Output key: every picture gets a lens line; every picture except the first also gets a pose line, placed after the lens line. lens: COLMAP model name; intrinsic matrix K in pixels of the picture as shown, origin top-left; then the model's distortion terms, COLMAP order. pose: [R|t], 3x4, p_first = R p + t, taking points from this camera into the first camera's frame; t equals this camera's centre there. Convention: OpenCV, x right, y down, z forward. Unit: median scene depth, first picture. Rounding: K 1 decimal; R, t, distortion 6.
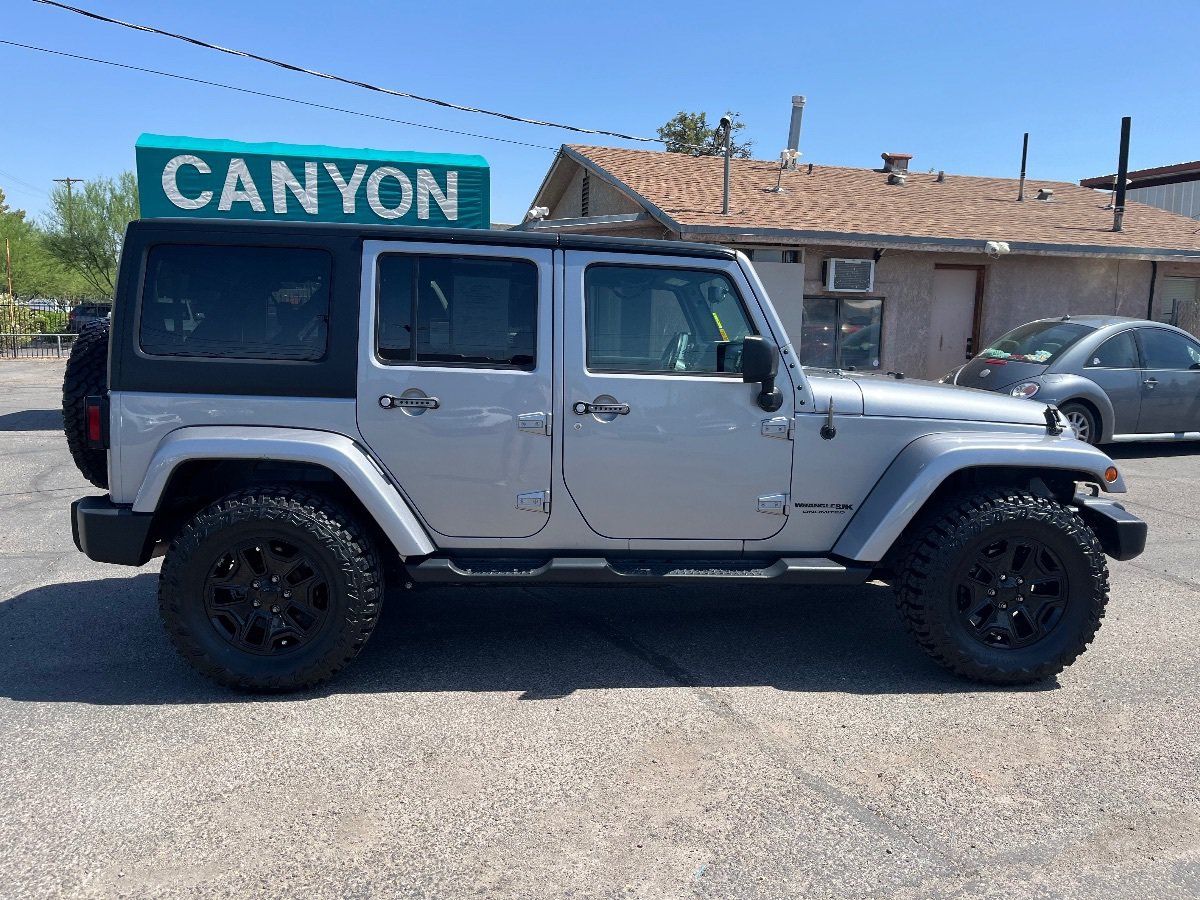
lens RADIAL K [[896.7, 0, 587.5], [0, 896.7, 455.0], [0, 0, 1]] dist [0.061768, -0.093910]
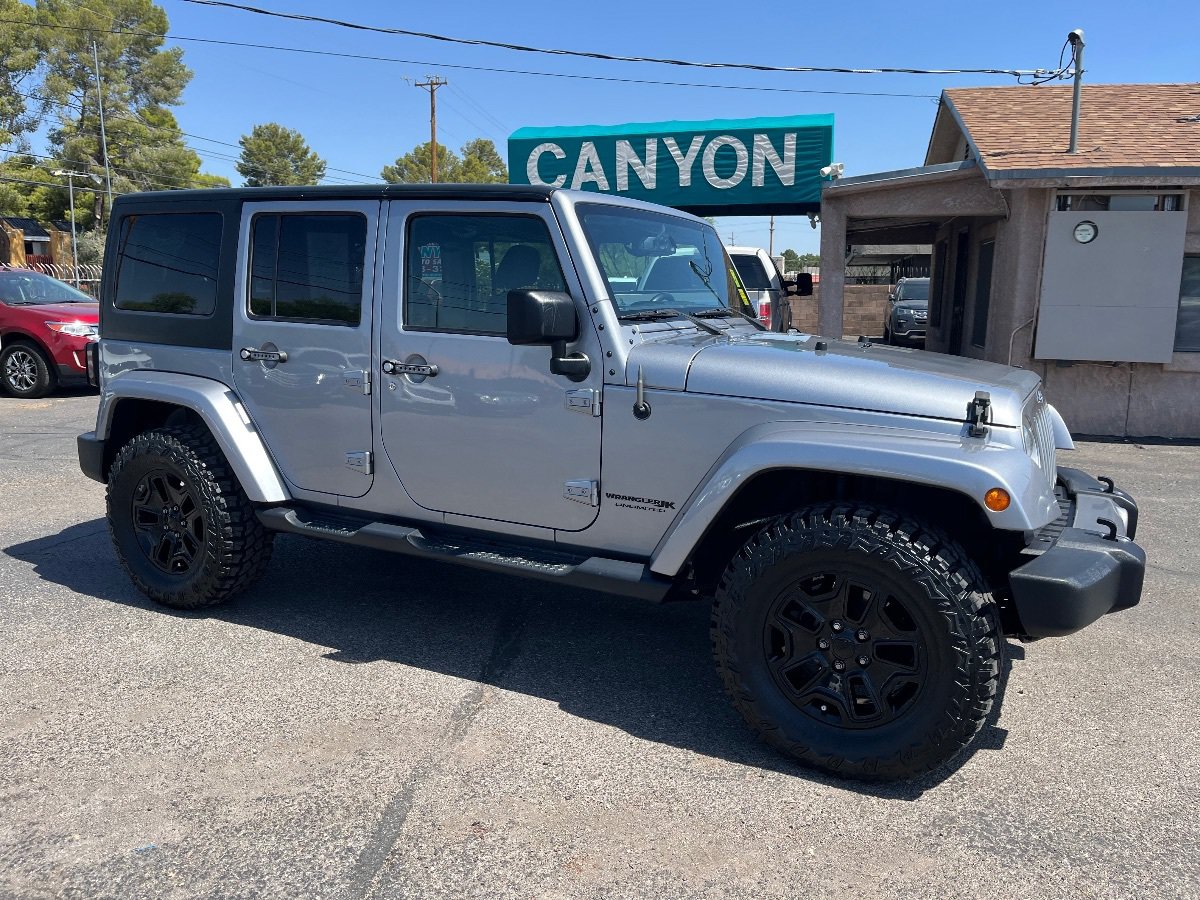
lens RADIAL K [[896.7, 0, 596.4], [0, 896.7, 451.1], [0, 0, 1]] dist [0.061768, -0.093910]
pose [[0.852903, 0.085030, -0.515099, 0.230350], [-0.074925, 0.996370, 0.040413, -0.006447], [0.516665, 0.004125, 0.856178, 0.101015]]
